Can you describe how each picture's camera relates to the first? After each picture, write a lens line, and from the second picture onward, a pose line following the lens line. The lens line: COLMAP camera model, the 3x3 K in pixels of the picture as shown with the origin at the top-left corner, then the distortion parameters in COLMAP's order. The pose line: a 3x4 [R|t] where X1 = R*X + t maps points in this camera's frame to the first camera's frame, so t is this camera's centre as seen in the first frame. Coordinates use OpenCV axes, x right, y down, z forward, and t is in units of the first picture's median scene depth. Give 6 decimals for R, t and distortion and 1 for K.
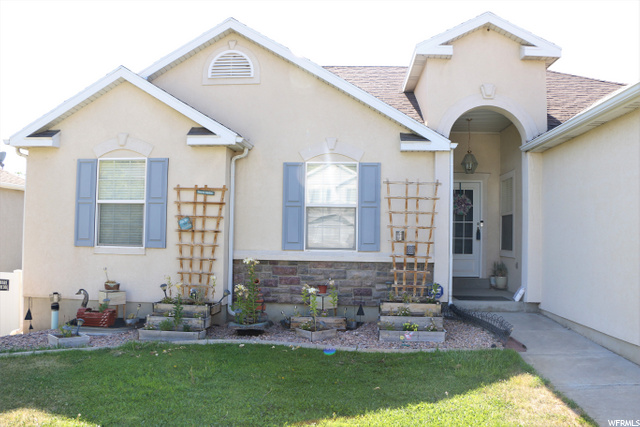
lens RADIAL K [[516.2, 0, 320.0], [0, 516.2, 213.5], [0, 0, 1]] dist [-0.174595, 0.164751]
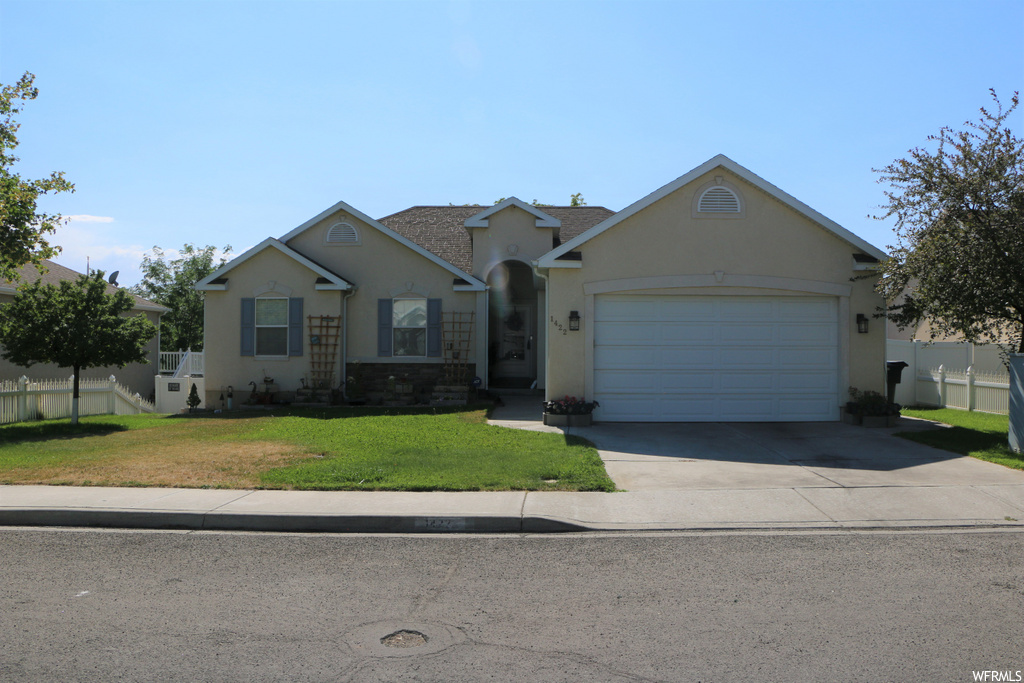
lens RADIAL K [[825.9, 0, 512.0], [0, 825.9, 341.5], [0, 0, 1]] dist [-0.174595, 0.164751]
pose [[0.999165, -0.011610, 0.039171, 0.238602], [0.010495, 0.999537, 0.028547, -0.040594], [-0.039484, -0.028112, 0.998825, -1.514707]]
